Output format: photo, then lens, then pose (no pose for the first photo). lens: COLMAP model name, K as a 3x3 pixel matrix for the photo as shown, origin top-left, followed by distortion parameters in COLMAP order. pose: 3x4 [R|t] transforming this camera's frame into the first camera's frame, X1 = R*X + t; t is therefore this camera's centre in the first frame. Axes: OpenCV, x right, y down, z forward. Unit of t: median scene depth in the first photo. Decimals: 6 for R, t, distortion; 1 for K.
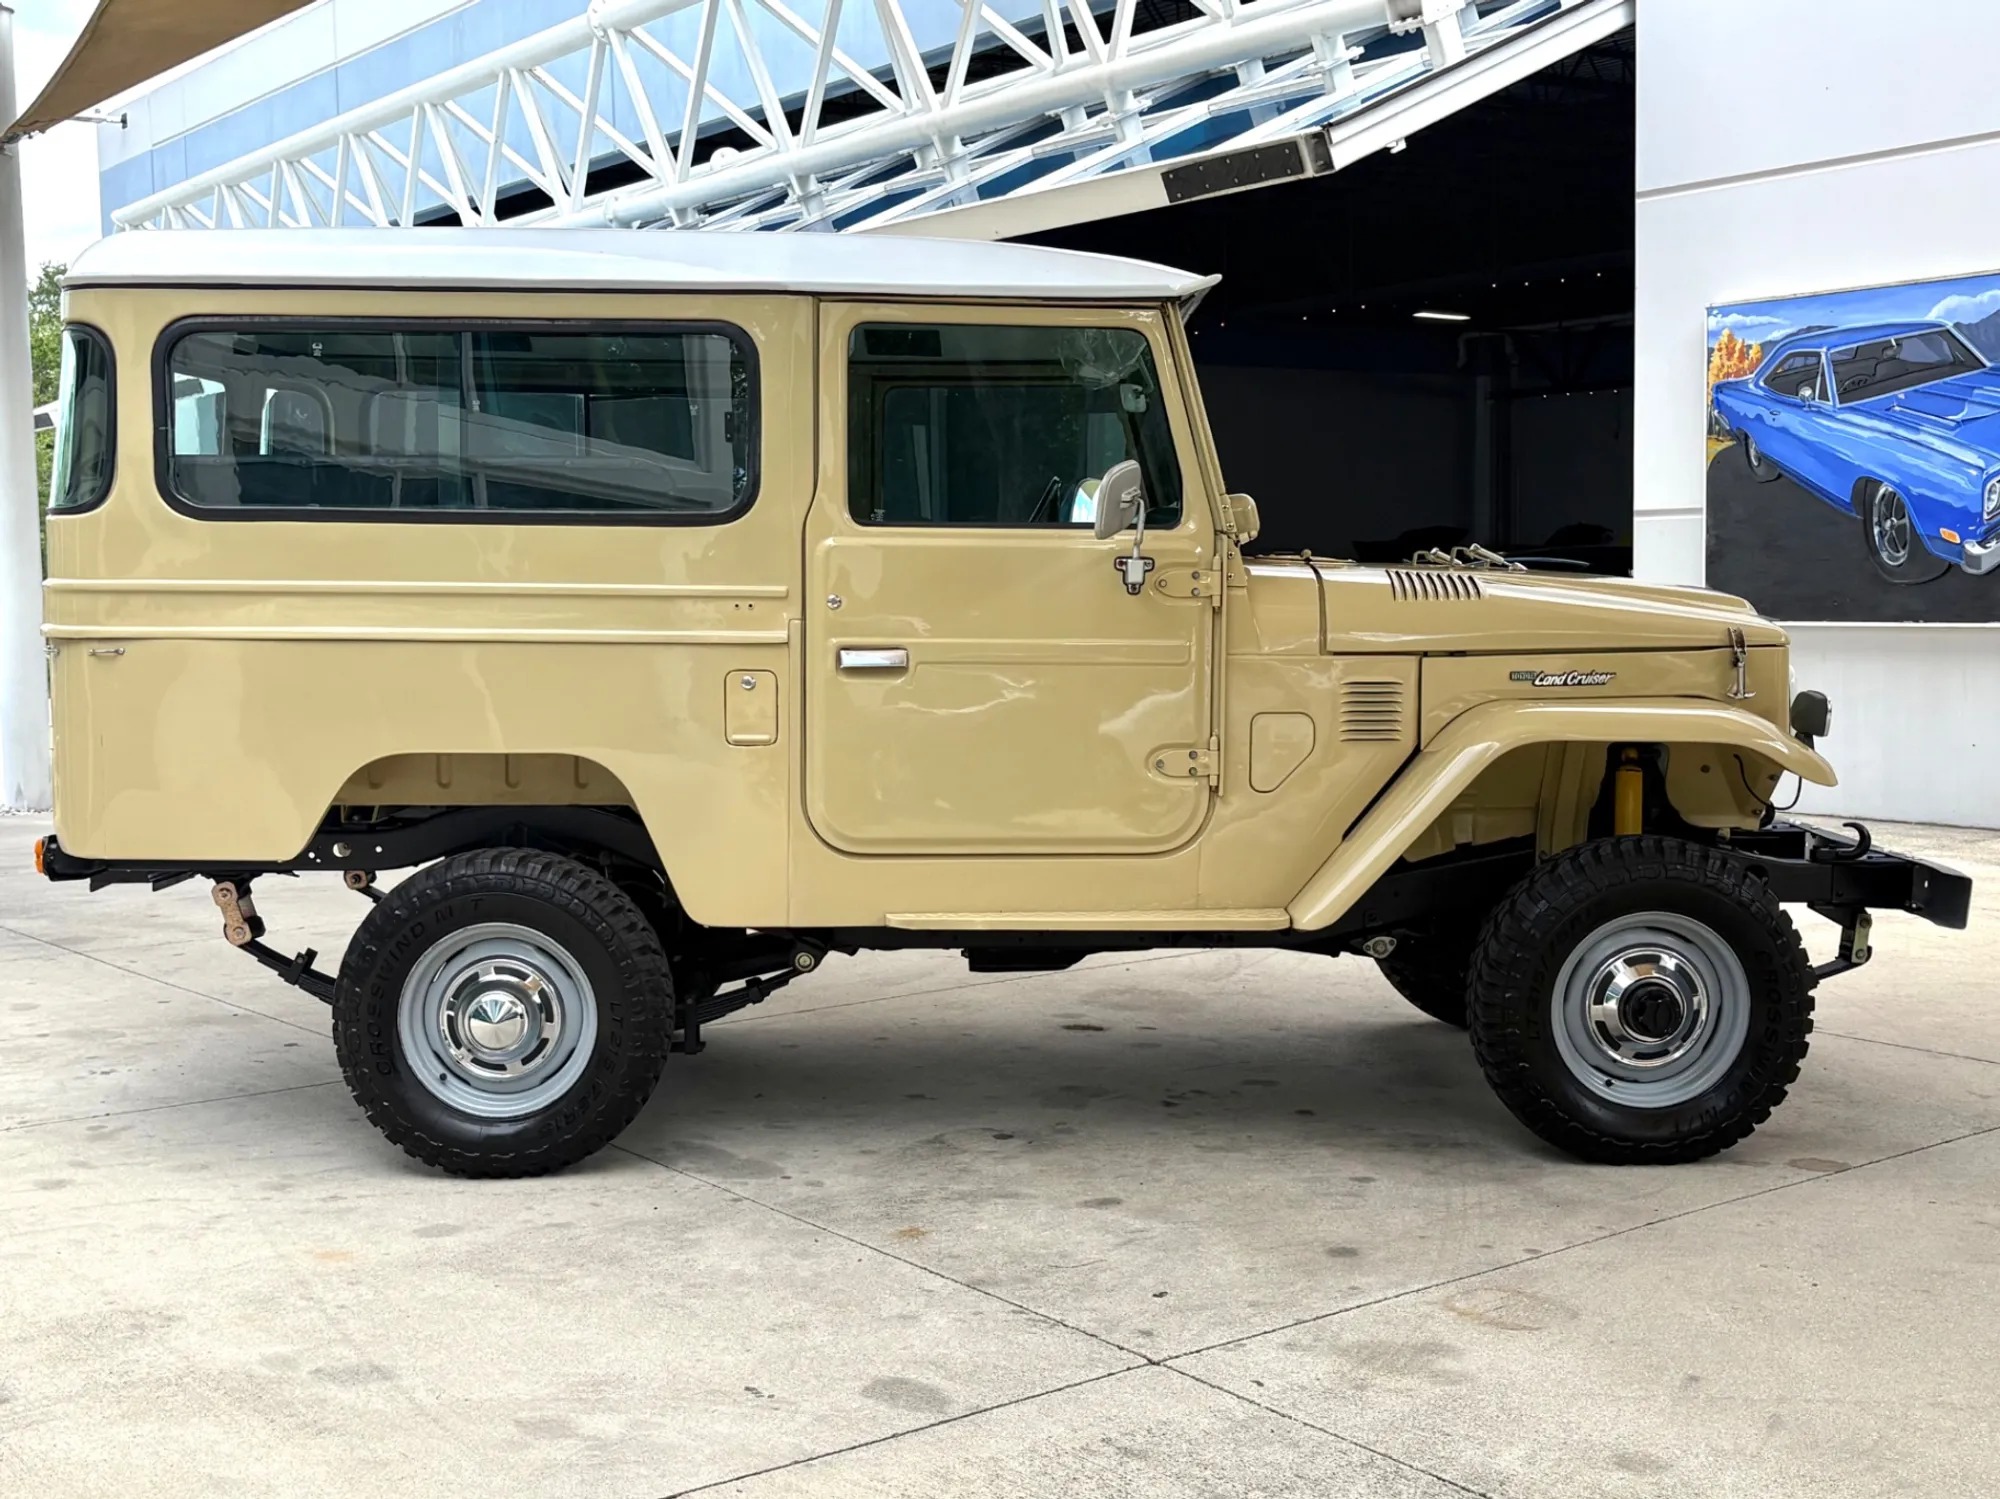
lens RADIAL K [[2426.6, 0, 999.5], [0, 2426.6, 777.2], [0, 0, 1]] dist [0.084165, -0.015802]
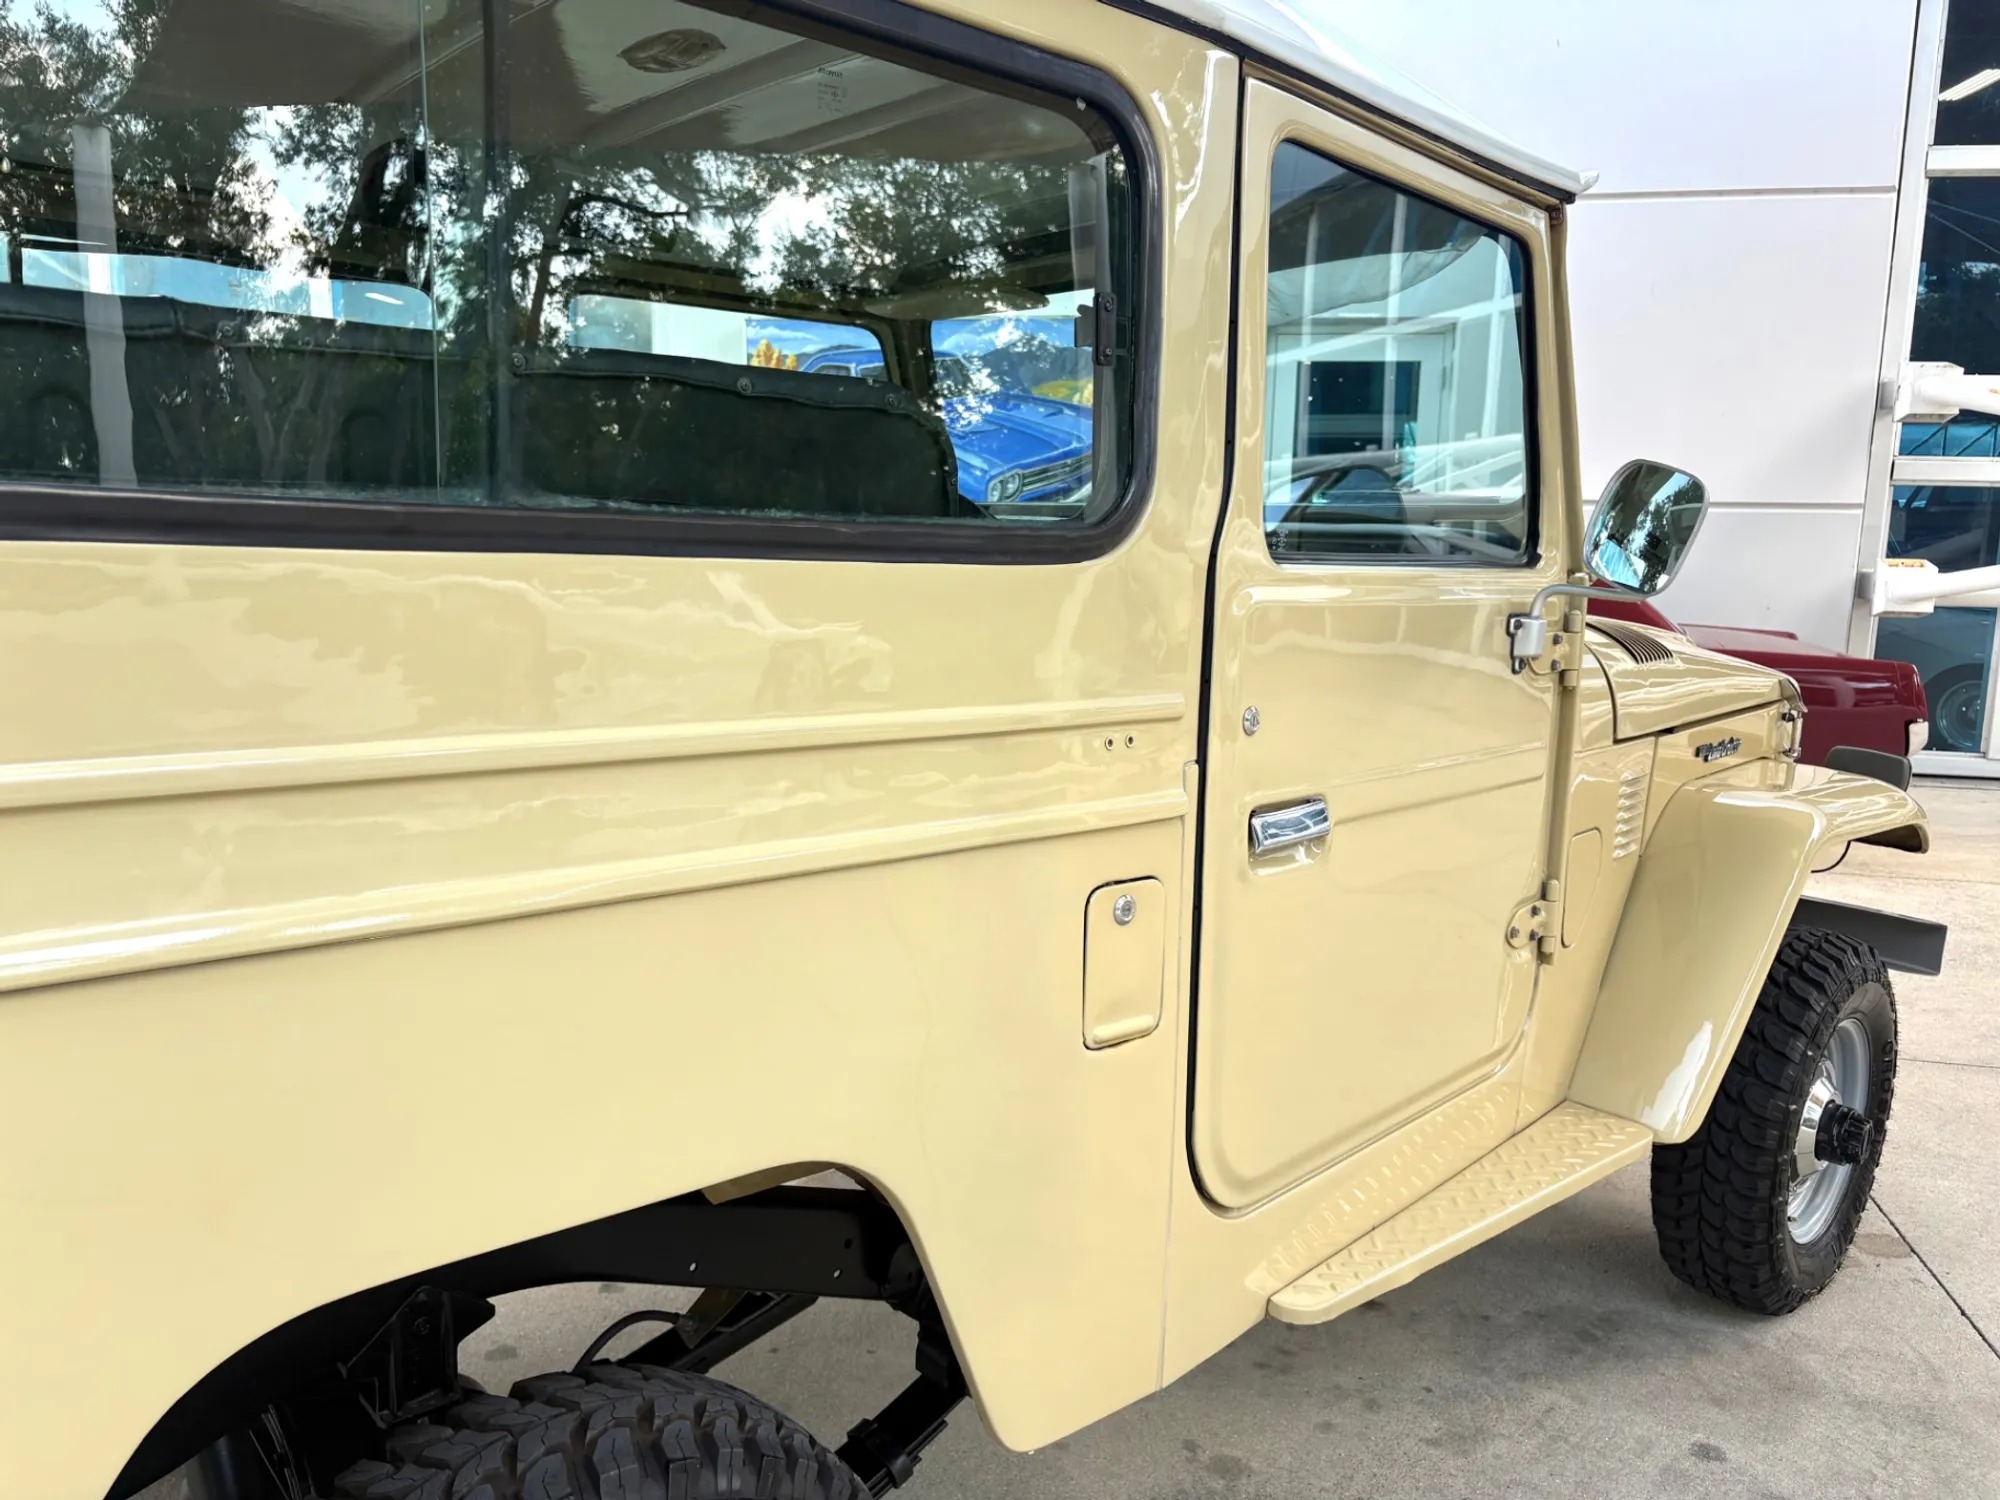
lens RADIAL K [[1533.2, 0, 1013.0], [0, 1533.2, 744.1], [0, 0, 1]] dist [0.033979, -0.034043]
pose [[0.742633, -0.071059, 0.665918, -0.304564], [0.025376, 0.996627, 0.078049, -0.091569], [-0.669218, -0.041063, 0.741931, 0.795208]]
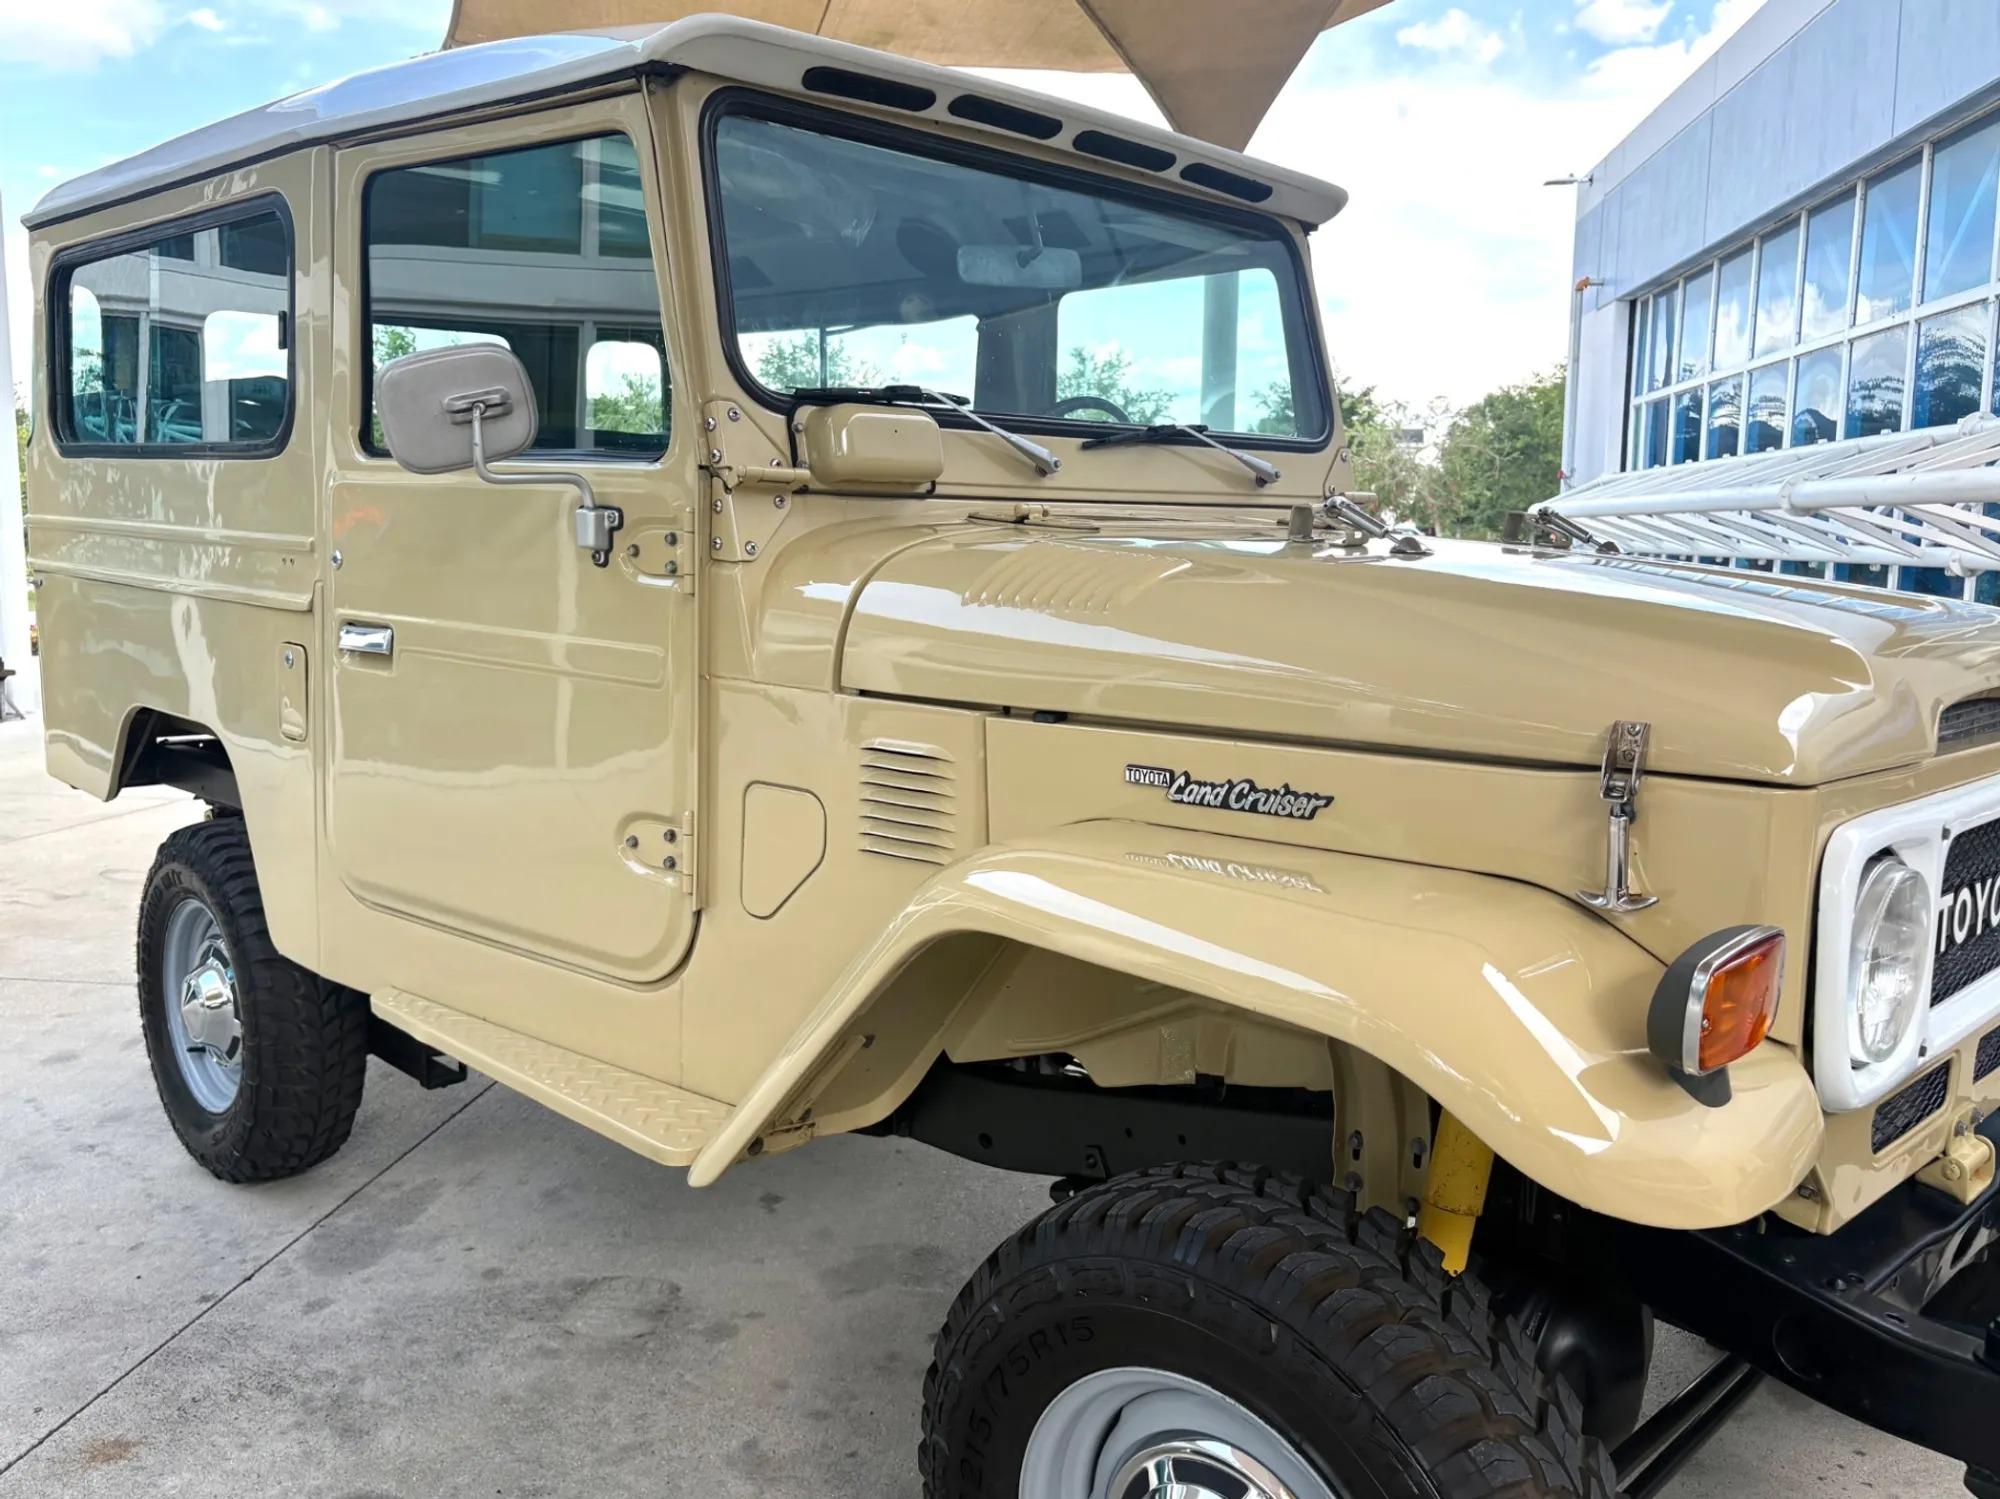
lens RADIAL K [[1647.5, 0, 973.8], [0, 1647.5, 731.3], [0, 0, 1]] dist [0.019297, 0.007053]
pose [[0.698633, 0.110520, -0.706893, 0.426460], [-0.082541, 0.993851, 0.073808, -0.072698], [0.710703, 0.006783, 0.703459, 0.773325]]
